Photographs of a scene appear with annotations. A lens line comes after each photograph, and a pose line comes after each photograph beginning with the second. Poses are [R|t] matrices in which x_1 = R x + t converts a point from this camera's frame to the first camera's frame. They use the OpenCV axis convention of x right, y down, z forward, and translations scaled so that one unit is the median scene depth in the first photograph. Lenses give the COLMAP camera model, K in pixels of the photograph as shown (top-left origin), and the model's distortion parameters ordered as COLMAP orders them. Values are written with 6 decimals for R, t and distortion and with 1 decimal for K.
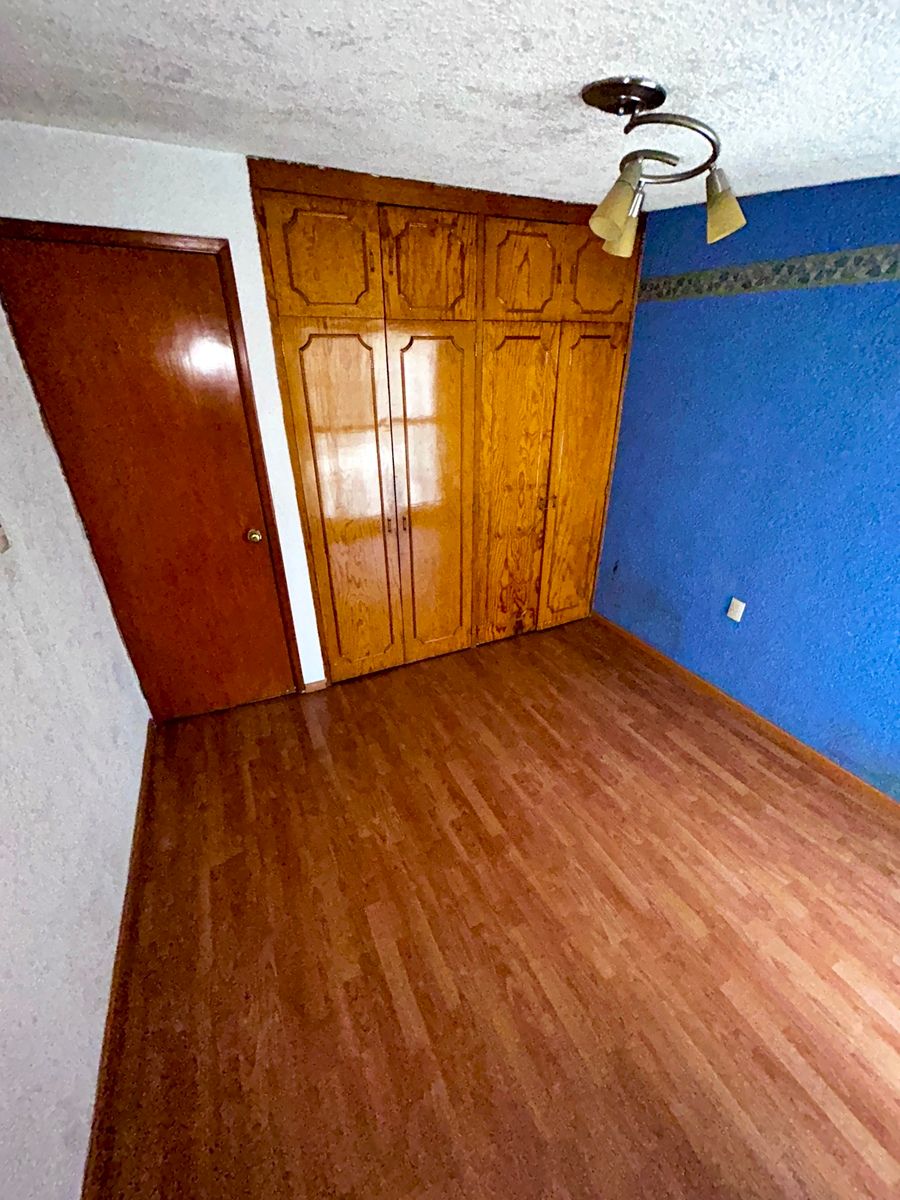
lens RADIAL K [[489.9, 0, 450.0], [0, 489.9, 600.0], [0, 0, 1]] dist [-0.001981, 0.006941]
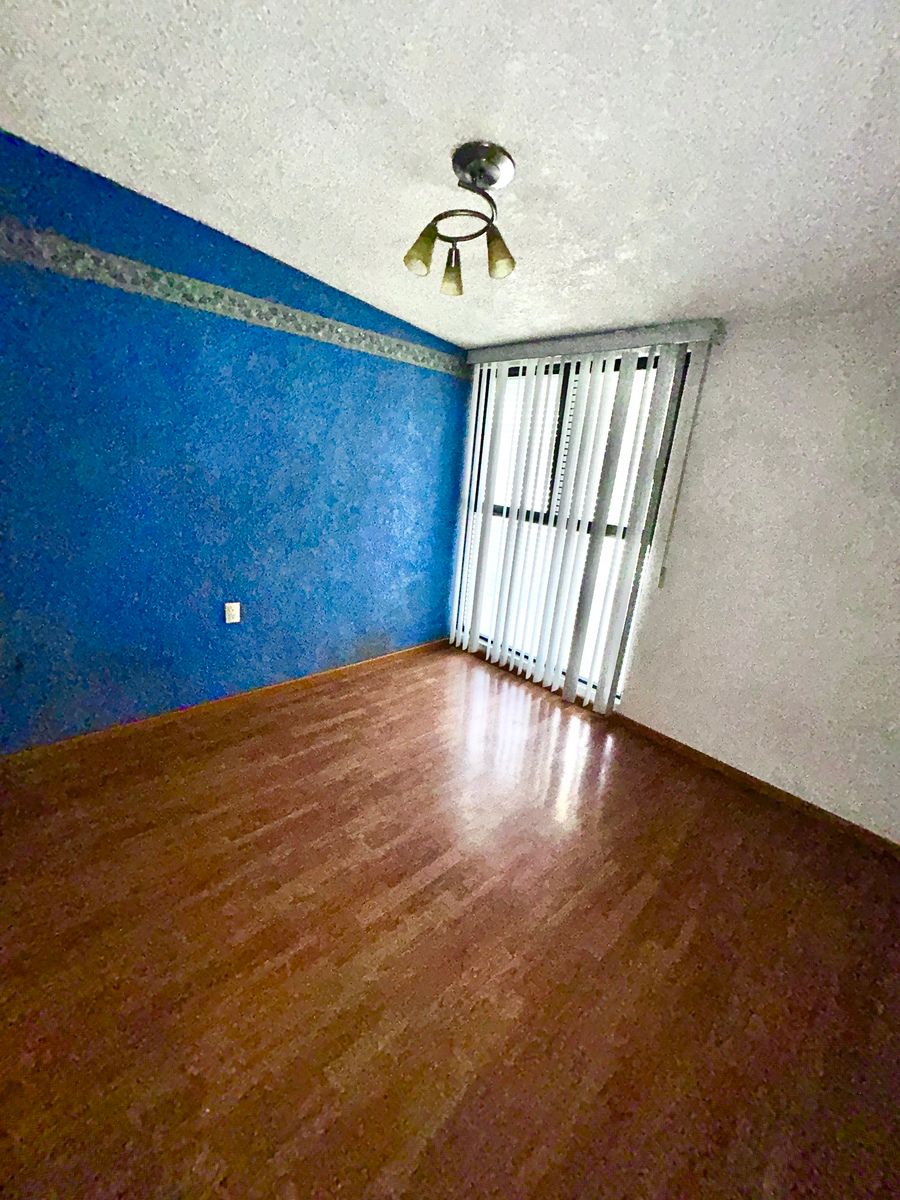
lens RADIAL K [[489.9, 0, 450.0], [0, 489.9, 600.0], [0, 0, 1]] dist [-0.001981, 0.006941]
pose [[-0.296139, -0.299482, 0.906980, -0.517963], [0.355642, 0.846720, 0.395706, -0.269065], [-0.886465, 0.439744, -0.144239, 0.797691]]
